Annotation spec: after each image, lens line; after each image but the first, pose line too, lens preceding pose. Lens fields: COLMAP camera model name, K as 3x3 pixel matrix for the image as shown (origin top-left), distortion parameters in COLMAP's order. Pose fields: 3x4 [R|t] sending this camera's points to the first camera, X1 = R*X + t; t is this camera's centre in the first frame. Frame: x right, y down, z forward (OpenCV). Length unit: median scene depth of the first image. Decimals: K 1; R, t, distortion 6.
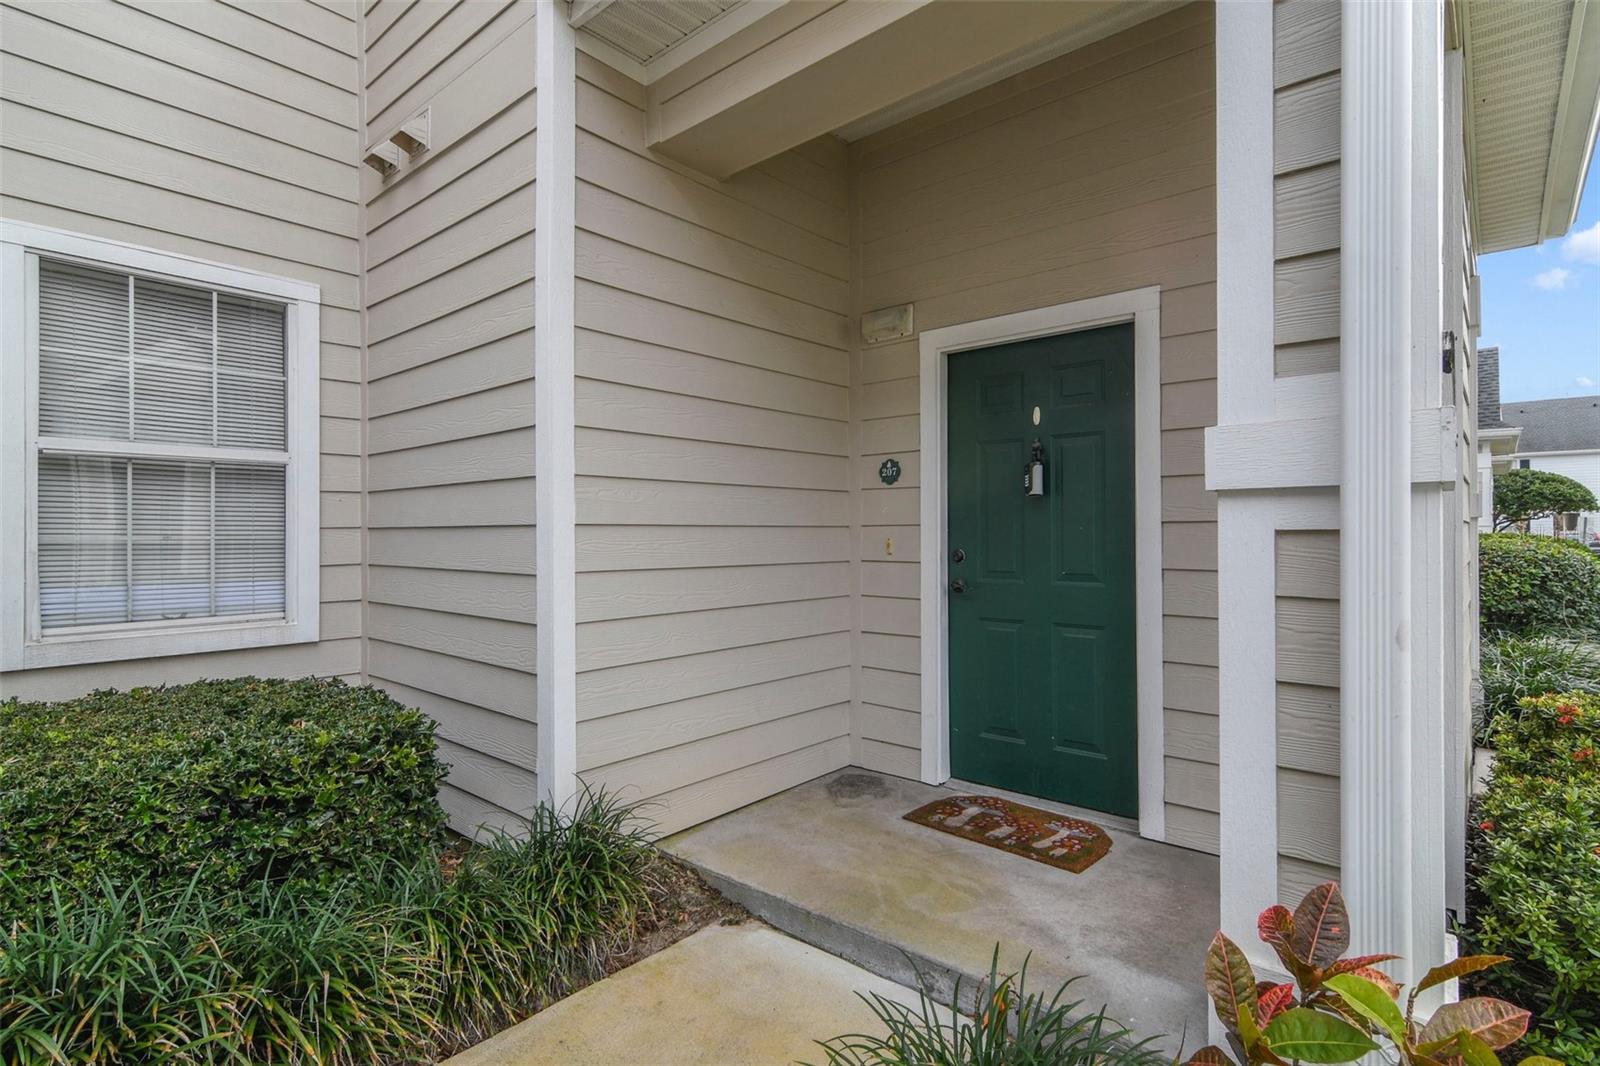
lens RADIAL K [[784.6, 0, 800.0], [0, 784.6, 533.0], [0, 0, 1]] dist [0.007806, 0.000464]
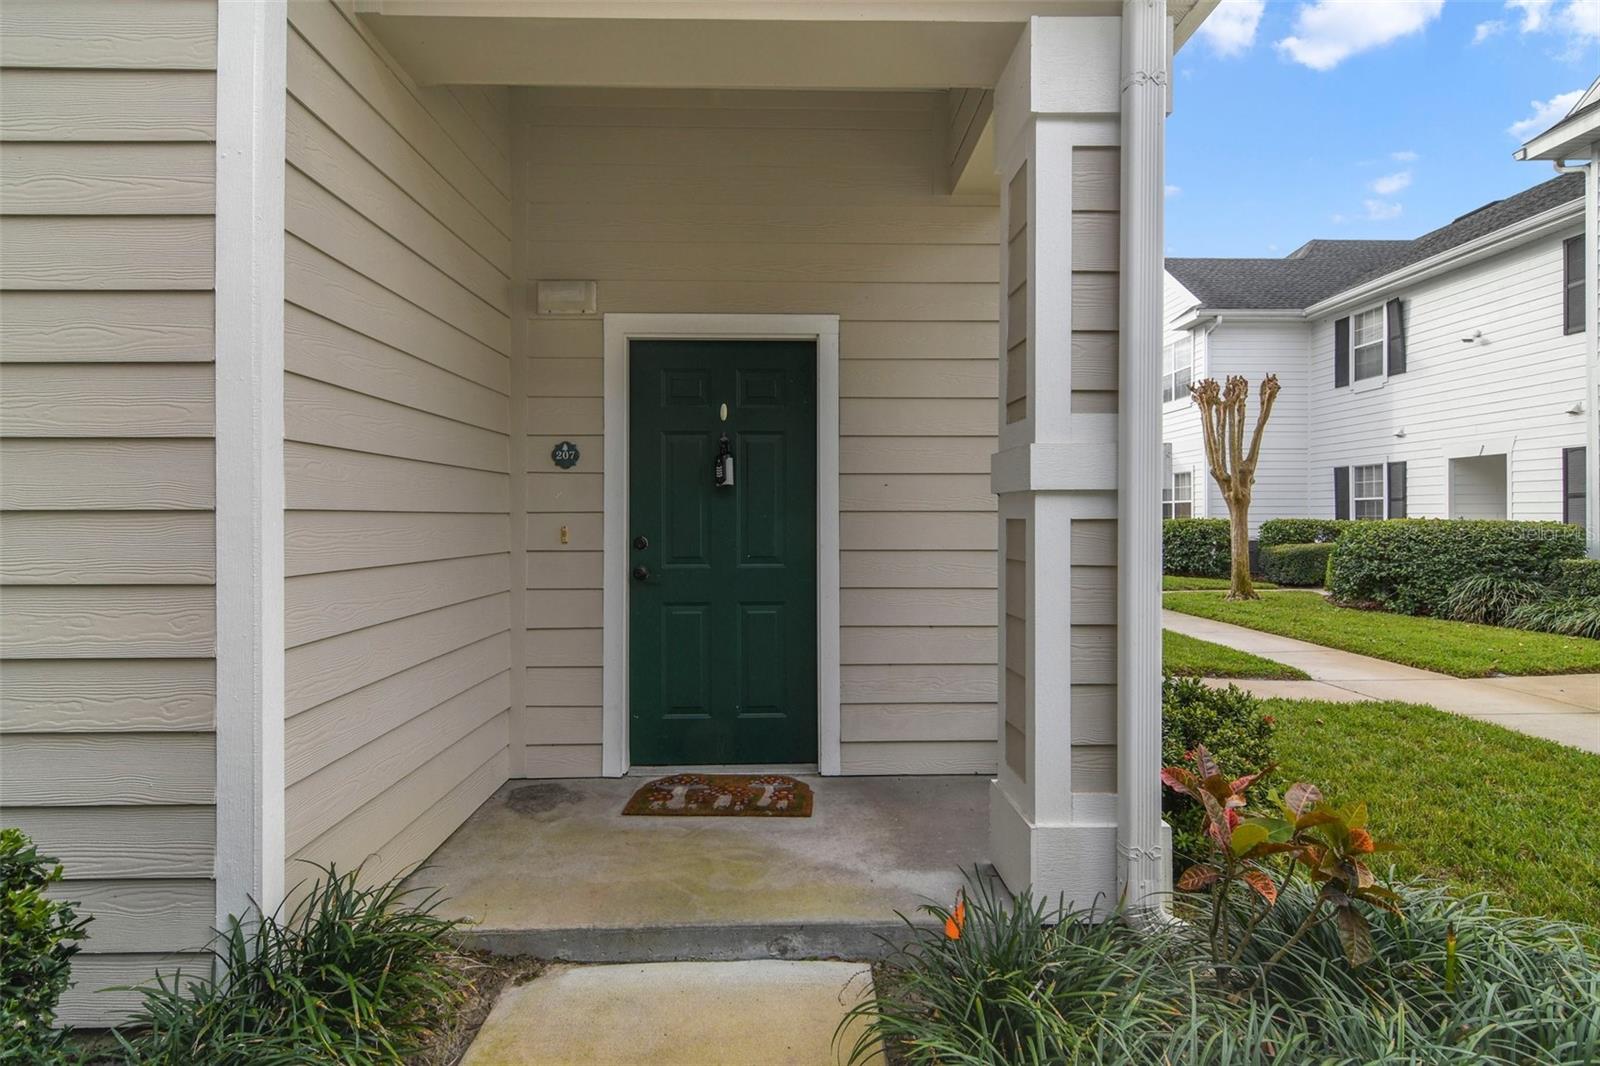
lens RADIAL K [[777.1, 0, 801.4], [0, 777.1, 522.6], [0, 0, 1]] dist [0.001561, -0.000128]
pose [[0.737442, -0.003170, 0.675403, -0.360200], [0.000047, 0.999989, 0.004641, -0.002142], [-0.675410, -0.003391, 0.737435, 0.147233]]
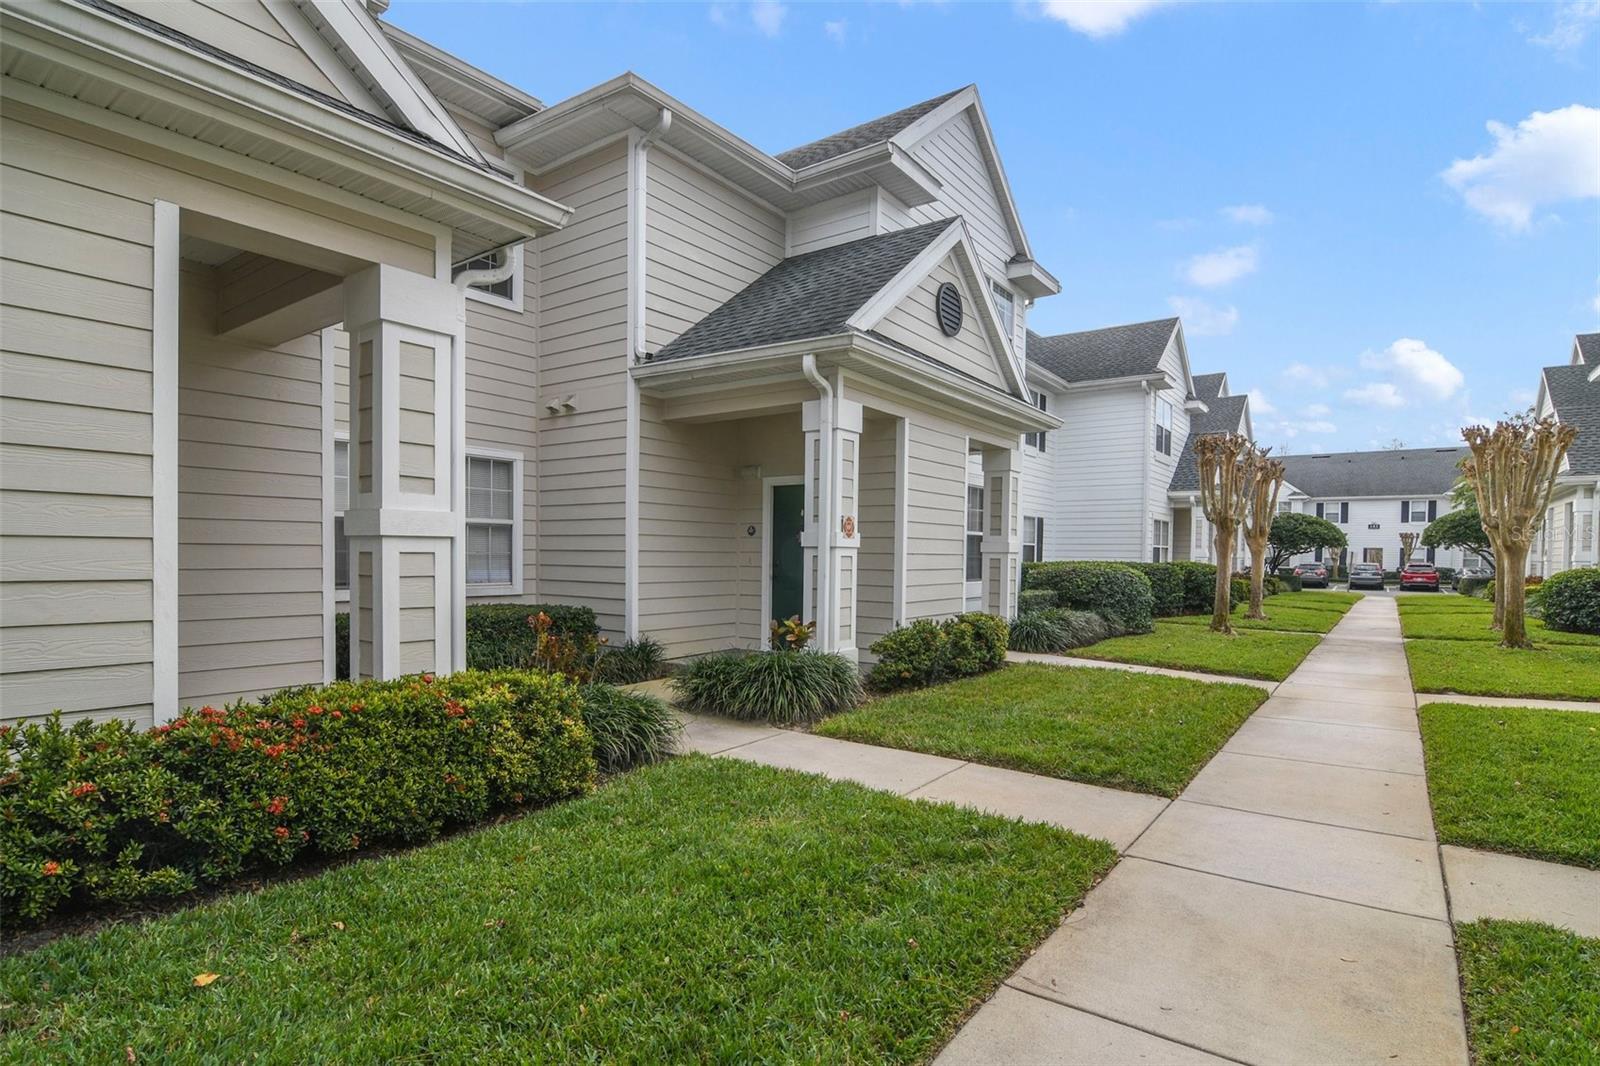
lens RADIAL K [[804.2, 0, 805.2], [0, 804.2, 579.0], [0, 0, 1]] dist [0.002428, 0.000083]
pose [[0.996035, 0.012178, 0.088129, 0.072003], [-0.014655, 0.999514, 0.027518, 0.003419], [-0.087751, -0.028701, 0.995729, -1.871299]]
